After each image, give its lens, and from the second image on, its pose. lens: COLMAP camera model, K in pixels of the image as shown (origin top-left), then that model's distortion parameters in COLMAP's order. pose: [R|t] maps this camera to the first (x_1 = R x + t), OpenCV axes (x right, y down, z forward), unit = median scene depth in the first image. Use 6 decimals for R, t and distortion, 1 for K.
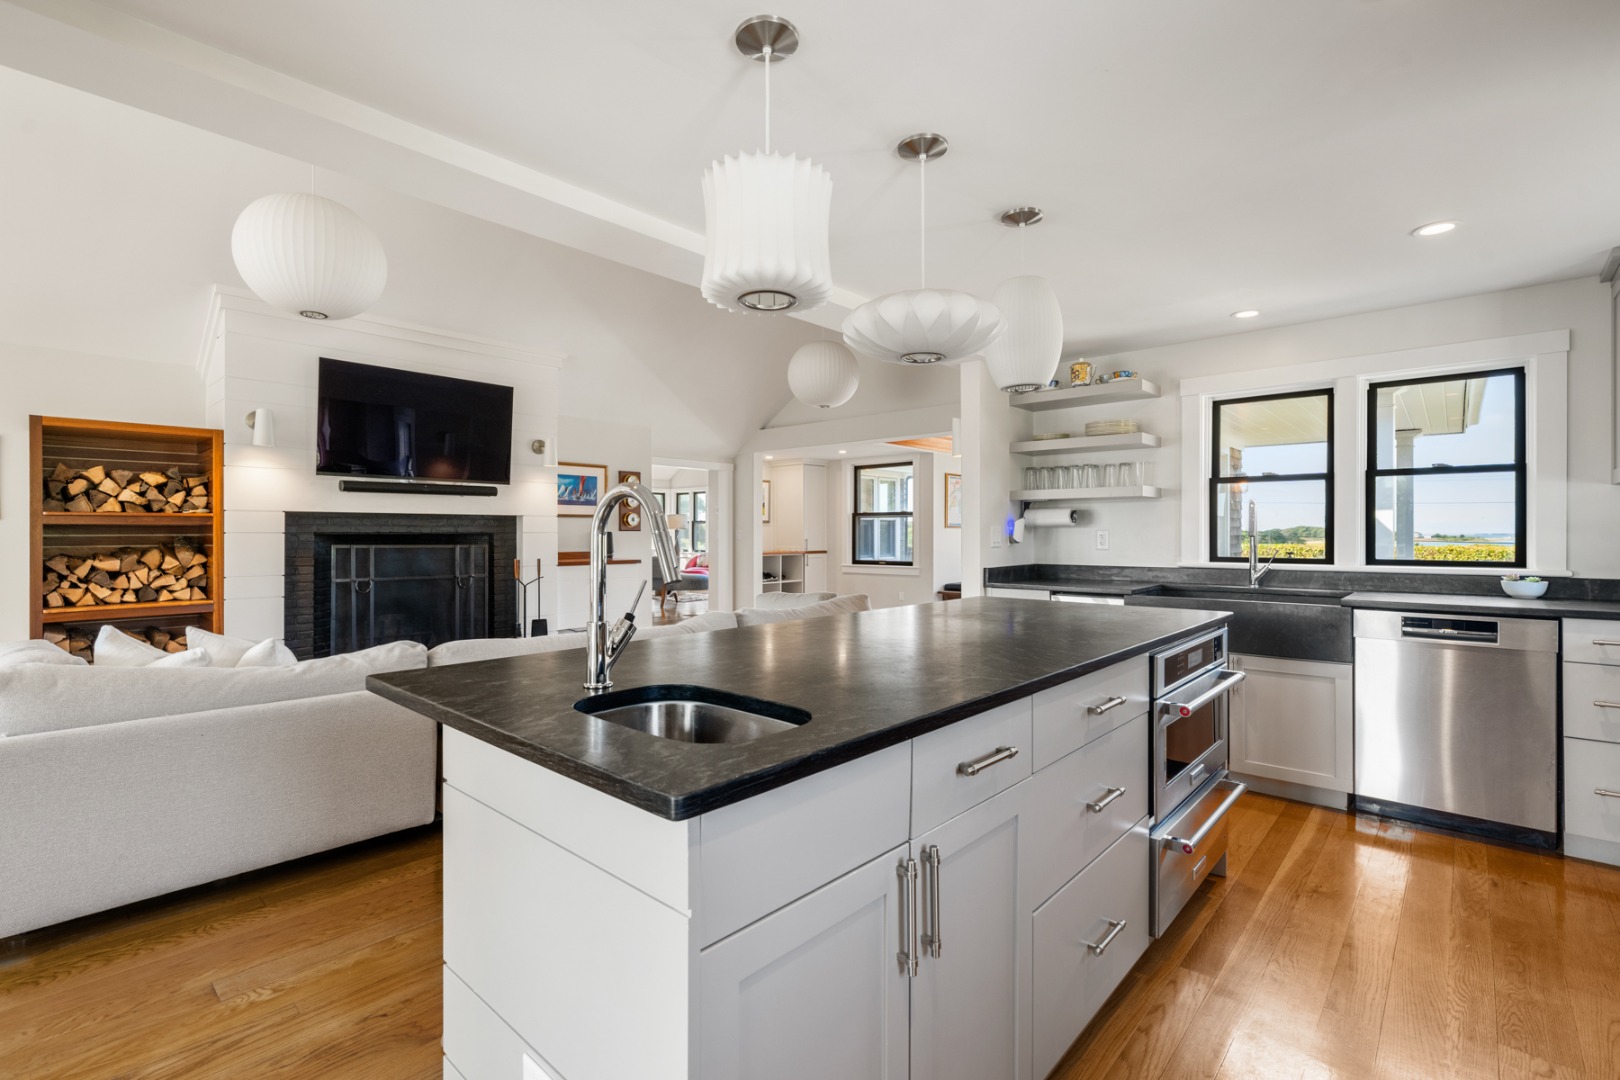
lens RADIAL K [[737.0, 0, 810.0], [0, 737.0, 540.0], [0, 0, 1]] dist [0.001520, -0.000055]
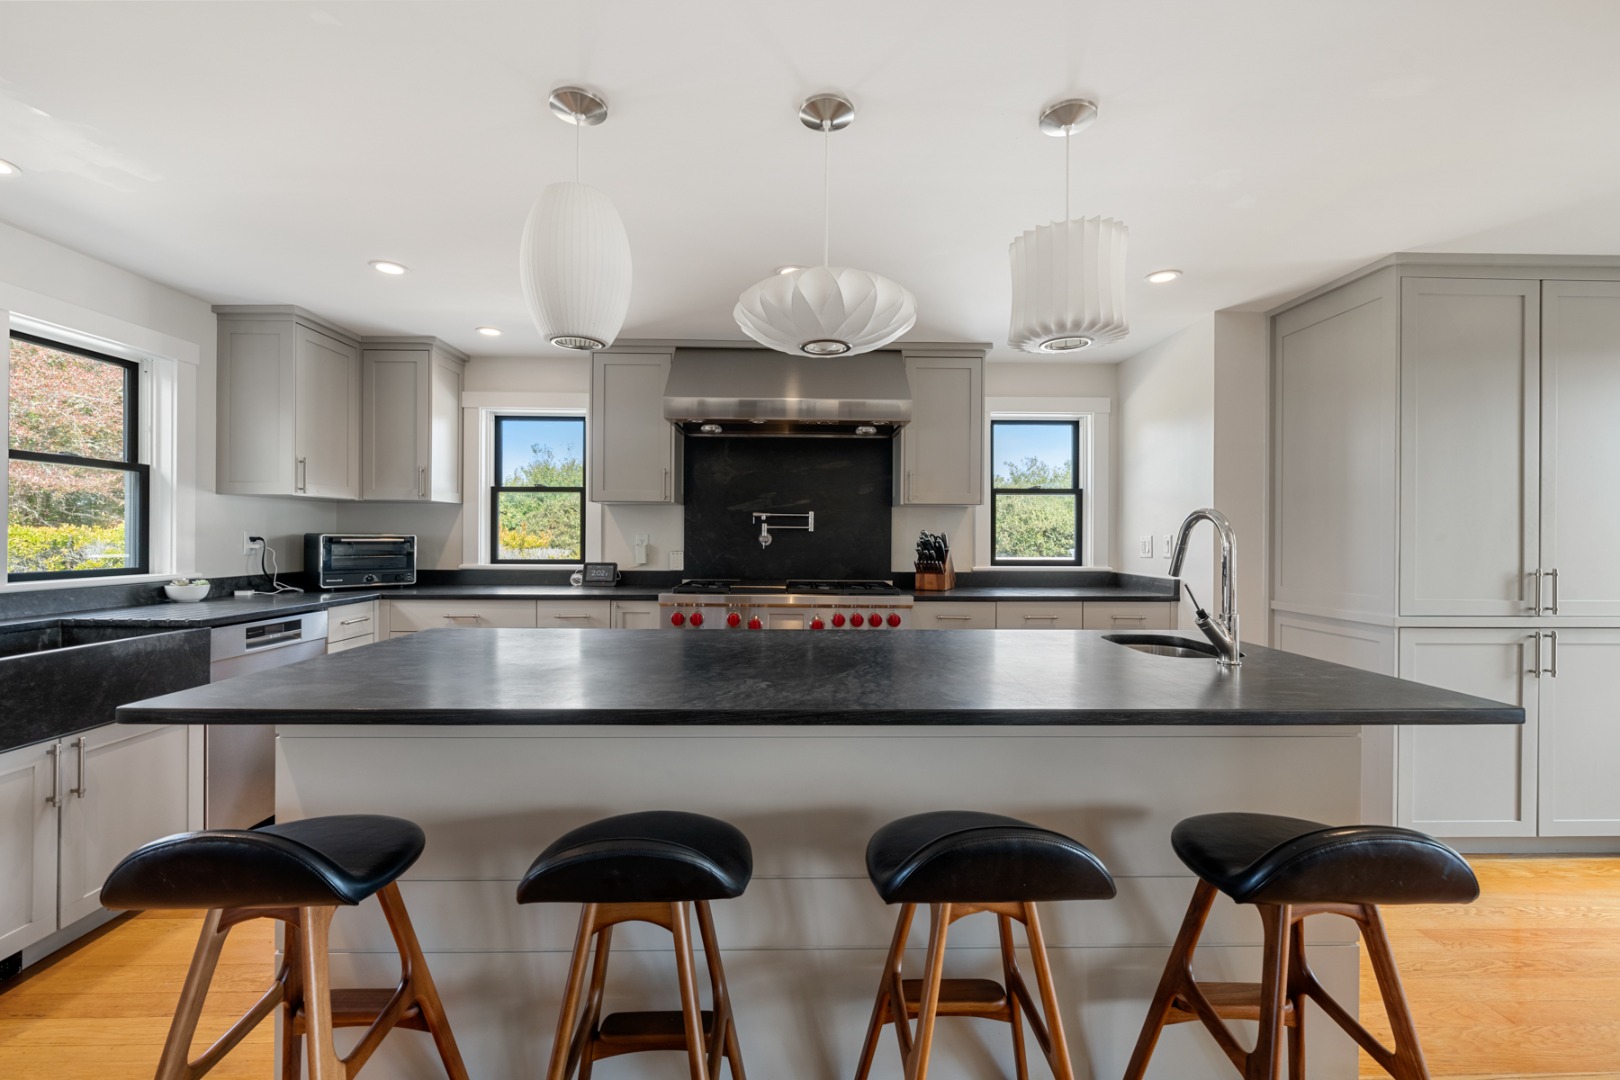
lens RADIAL K [[677.0, 0, 810.0], [0, 677.0, 540.0], [0, 0, 1]] dist [0.001877, 0.000127]
pose [[-0.682318, -0.009209, 0.730997, -0.441157], [-0.000198, 0.999923, 0.012412, -0.026311], [-0.731055, 0.008324, -0.682268, 1.545614]]
